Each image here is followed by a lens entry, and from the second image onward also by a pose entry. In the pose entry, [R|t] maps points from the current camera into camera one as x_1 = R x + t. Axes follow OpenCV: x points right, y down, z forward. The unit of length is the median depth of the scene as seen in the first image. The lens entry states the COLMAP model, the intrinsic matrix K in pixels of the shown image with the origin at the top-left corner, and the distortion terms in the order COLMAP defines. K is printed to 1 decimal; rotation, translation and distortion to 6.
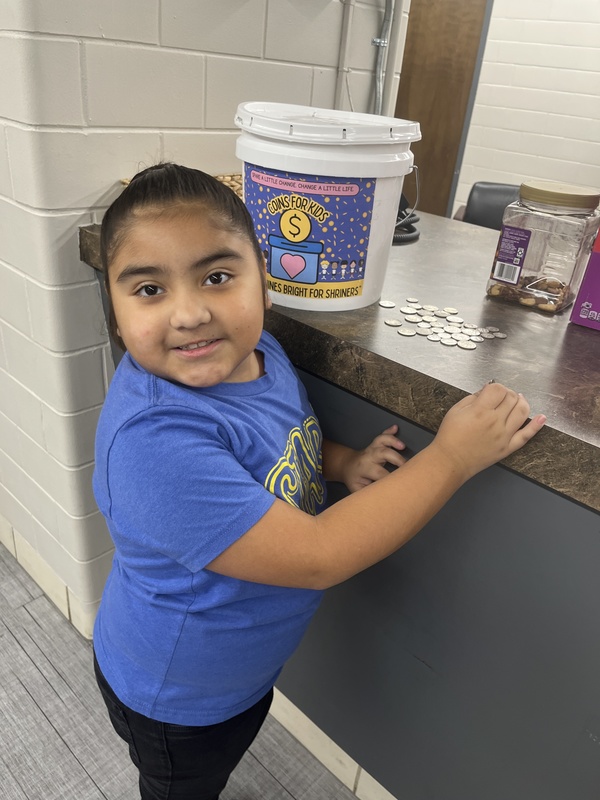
lens RADIAL K [[617.2, 0, 305.1], [0, 617.2, 405.2], [0, 0, 1]] dist [0.067761, -0.107608]
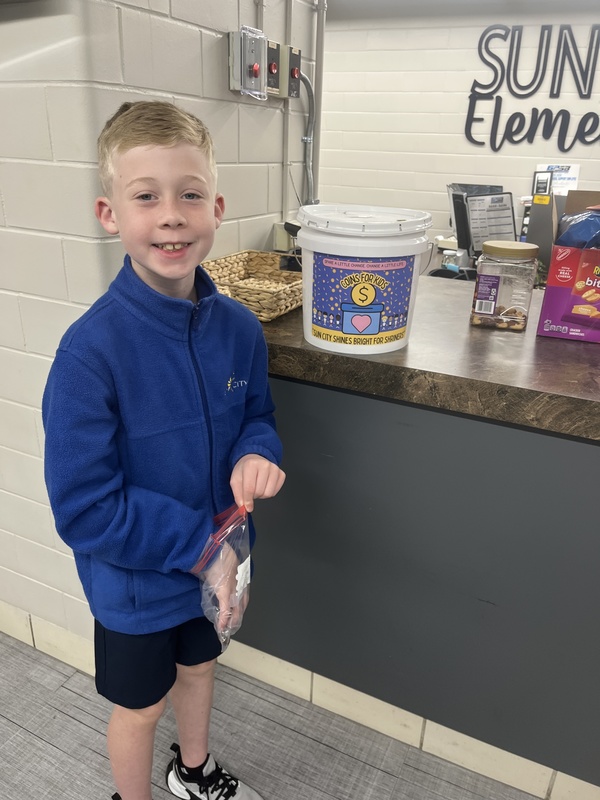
lens RADIAL K [[617.2, 0, 309.4], [0, 617.2, 406.7], [0, 0, 1]] dist [0.067761, -0.107608]
pose [[0.952237, -0.171352, 0.252752, -0.368592], [0.189346, 0.980713, -0.048487, -0.001366], [-0.239569, 0.094028, 0.966315, -0.191299]]
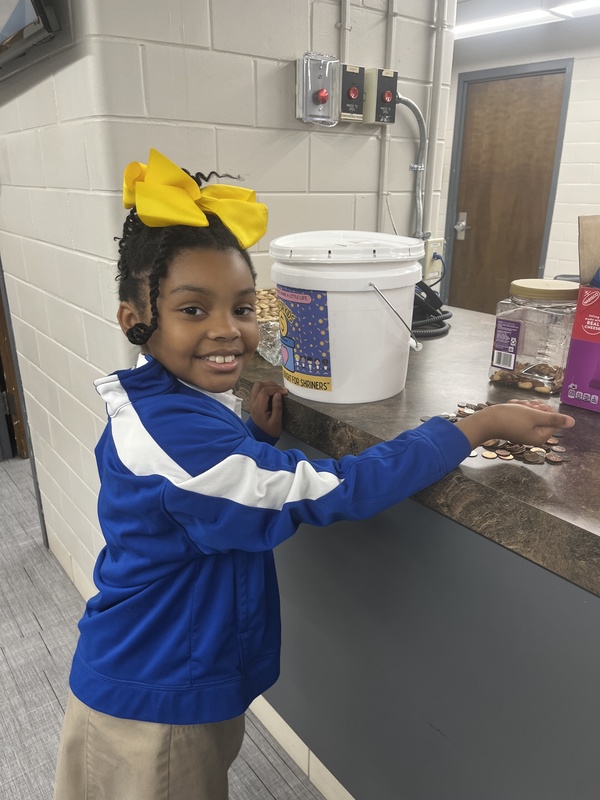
lens RADIAL K [[617.2, 0, 296.6], [0, 617.2, 413.4], [0, 0, 1]] dist [0.067761, -0.107608]
pose [[0.982519, -0.021266, -0.184943, 0.137514], [-0.005388, 0.989789, -0.142435, 0.033604], [0.186084, 0.140942, 0.972372, -0.108836]]
